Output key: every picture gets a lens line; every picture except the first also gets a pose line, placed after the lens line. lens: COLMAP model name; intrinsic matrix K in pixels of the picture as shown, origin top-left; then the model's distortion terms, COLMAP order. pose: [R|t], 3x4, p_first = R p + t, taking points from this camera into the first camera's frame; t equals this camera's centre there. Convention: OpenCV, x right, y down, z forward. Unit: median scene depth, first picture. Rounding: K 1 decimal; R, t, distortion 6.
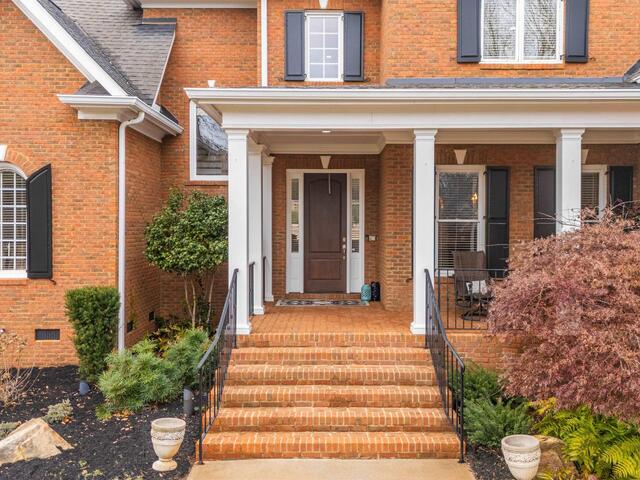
lens RADIAL K [[653.0, 0, 320.0], [0, 653.0, 240.0], [0, 0, 1]] dist [0.017860, 0.014642]
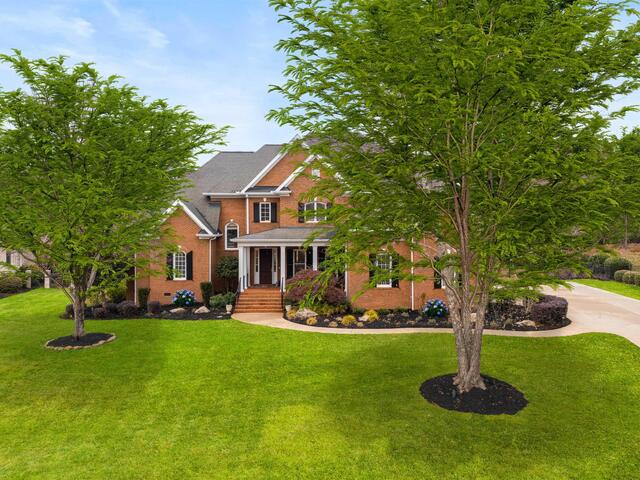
lens RADIAL K [[653.0, 0, 320.0], [0, 653.0, 240.0], [0, 0, 1]] dist [0.017860, 0.014642]
pose [[0.999945, -0.003401, 0.009893, 0.308794], [0.003478, 0.999964, -0.007785, -0.145450], [-0.009866, 0.007819, 0.999921, -2.889797]]
